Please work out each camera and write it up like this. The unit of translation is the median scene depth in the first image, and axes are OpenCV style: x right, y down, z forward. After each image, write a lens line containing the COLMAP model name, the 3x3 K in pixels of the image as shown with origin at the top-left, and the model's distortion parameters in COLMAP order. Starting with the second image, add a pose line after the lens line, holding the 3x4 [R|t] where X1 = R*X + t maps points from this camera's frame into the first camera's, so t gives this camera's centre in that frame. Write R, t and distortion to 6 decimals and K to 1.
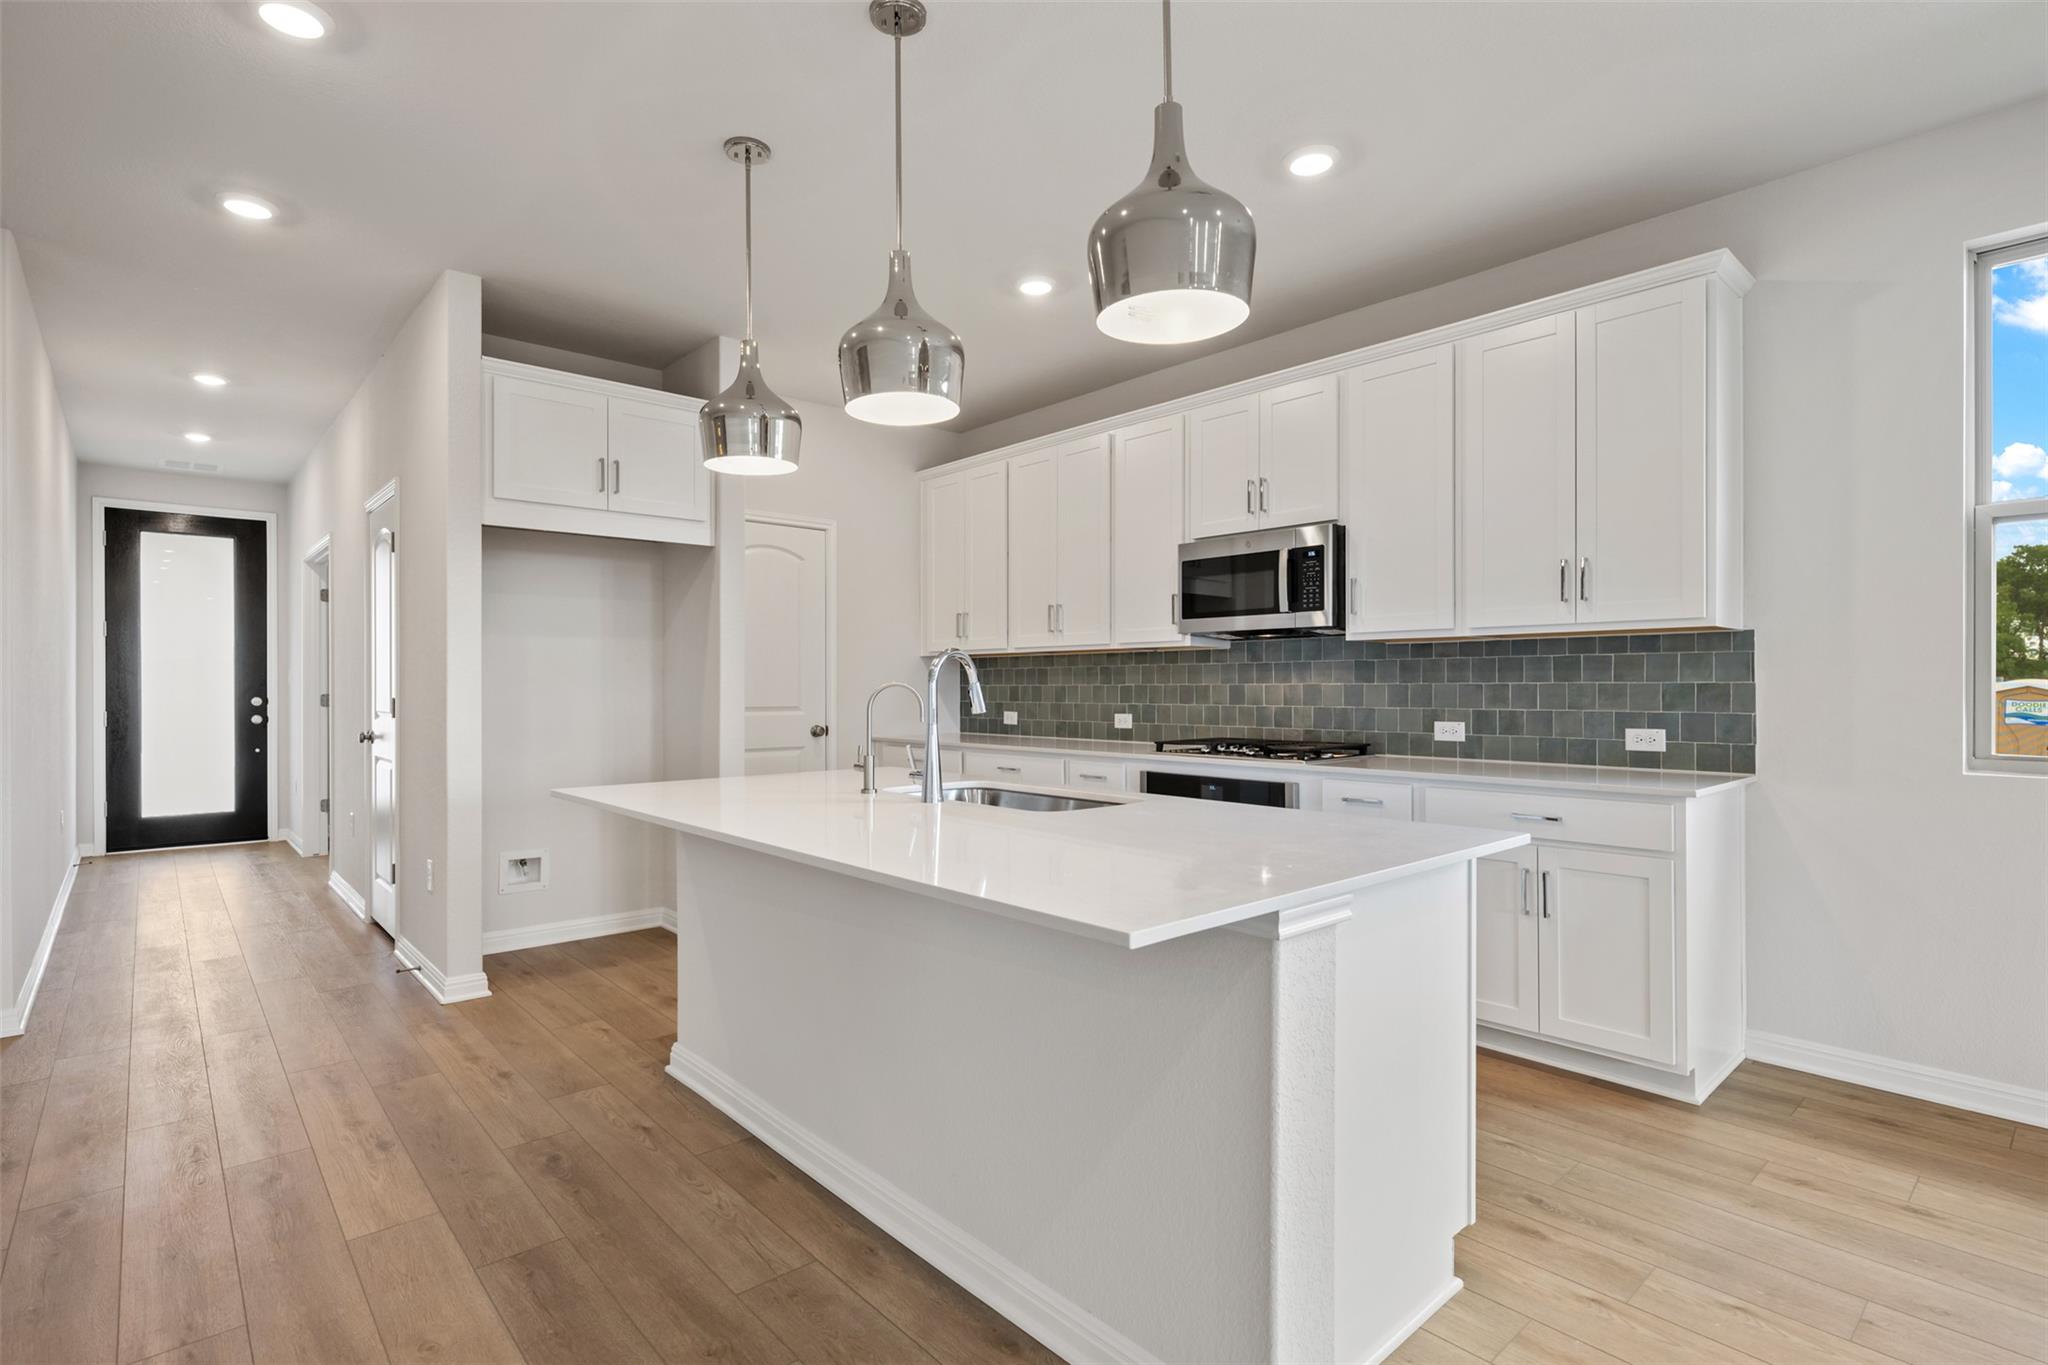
lens RADIAL K [[987.5, 0, 1037.8], [0, 987.5, 684.7], [0, 0, 1]] dist [-0.000583, 0.000184]
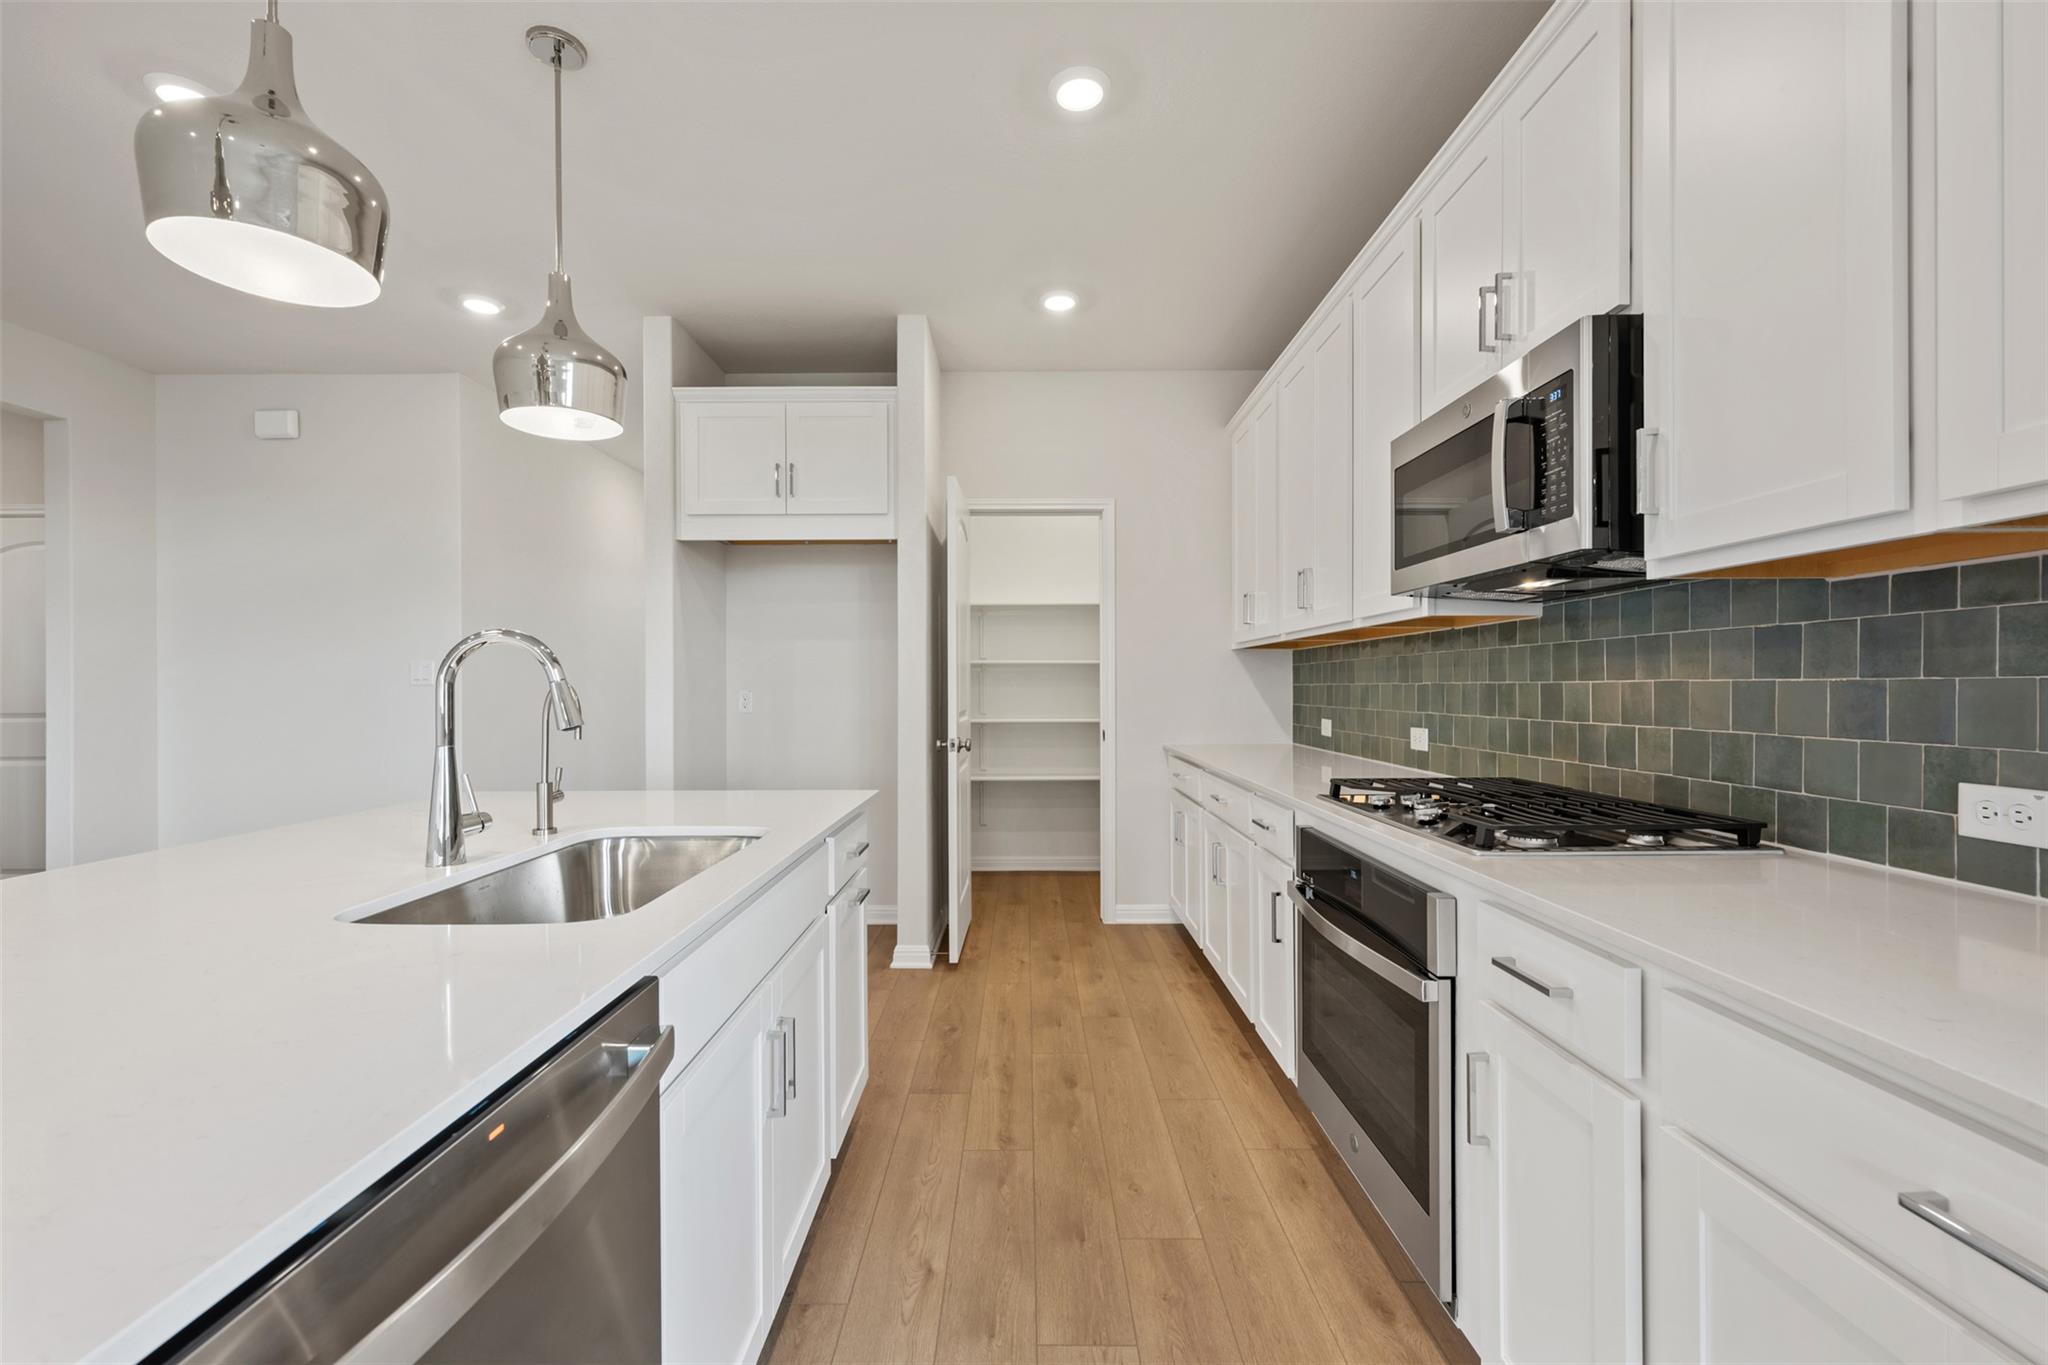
lens RADIAL K [[853.0, 0, 1020.0], [0, 853.0, 682.8], [0, 0, 1]] dist [-0.002588, -0.000167]
pose [[0.734804, -0.001762, -0.678277, 0.336751], [0.000410, 0.999998, -0.002154, 0.000987], [0.678279, 0.001304, 0.734803, 0.499677]]
